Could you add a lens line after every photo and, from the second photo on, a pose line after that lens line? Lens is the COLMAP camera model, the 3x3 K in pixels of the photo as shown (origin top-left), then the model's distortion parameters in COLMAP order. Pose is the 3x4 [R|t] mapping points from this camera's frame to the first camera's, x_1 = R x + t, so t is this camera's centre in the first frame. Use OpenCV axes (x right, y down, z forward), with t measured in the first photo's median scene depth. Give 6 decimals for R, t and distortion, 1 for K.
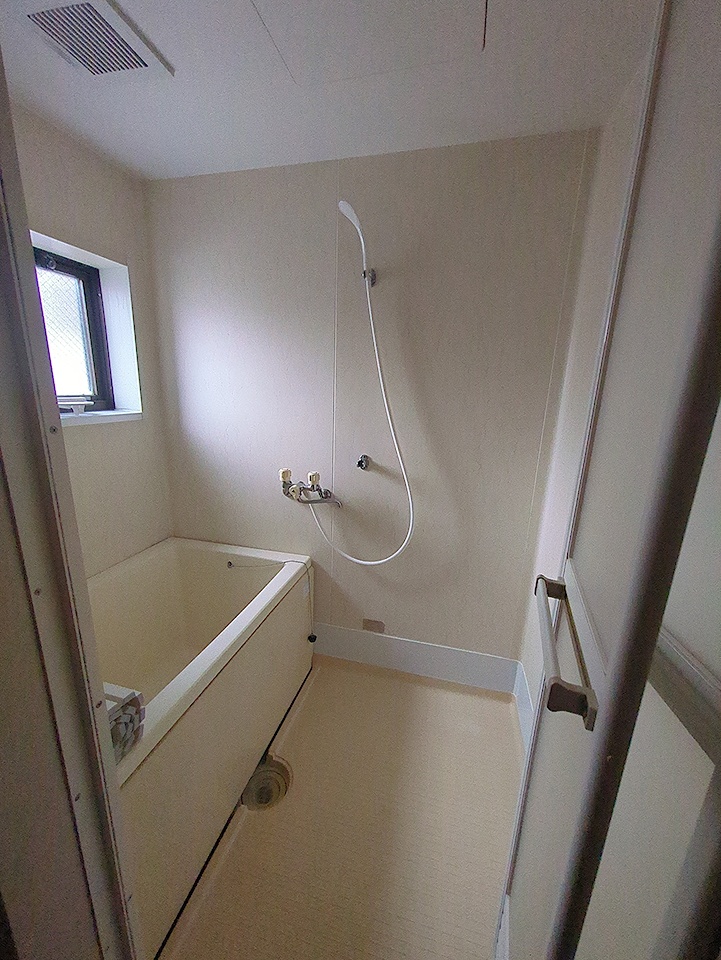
lens RADIAL K [[376.1, 0, 361.3], [0, 376.1, 483.6], [0, 0, 1]] dist [0.001494, 0.000210]
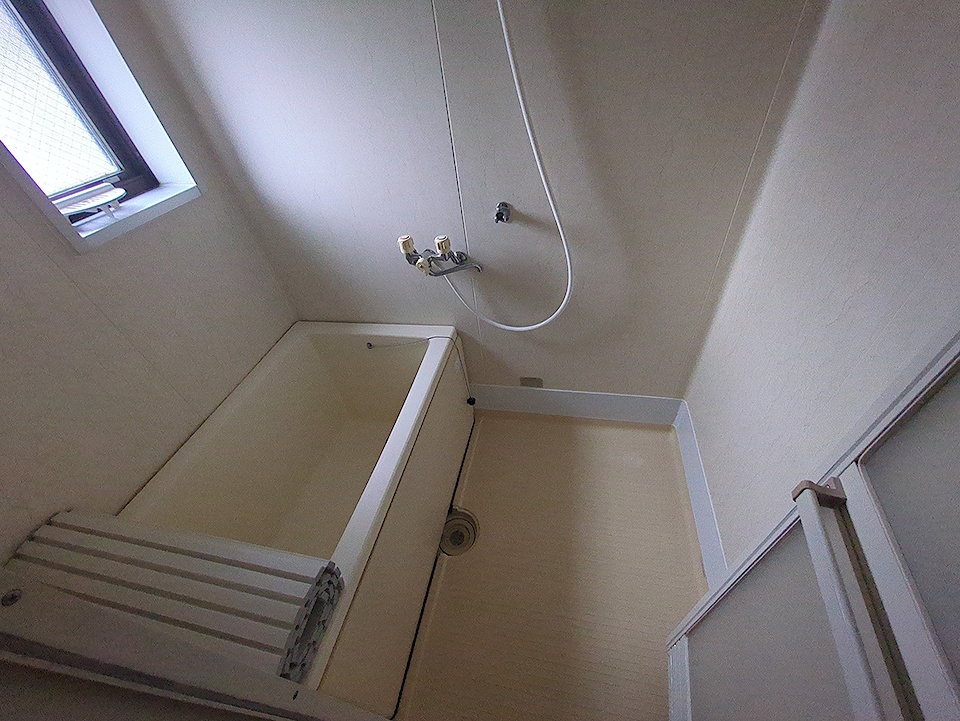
lens RADIAL K [[376.1, 0, 483.9], [0, 376.1, 362.1], [0, 0, 1]] dist [0.001494, 0.000210]
pose [[0.989167, -0.135049, -0.057533, -0.028880], [0.146307, 0.875142, 0.461217, -0.146354], [-0.011937, -0.464638, 0.885420, 0.180389]]
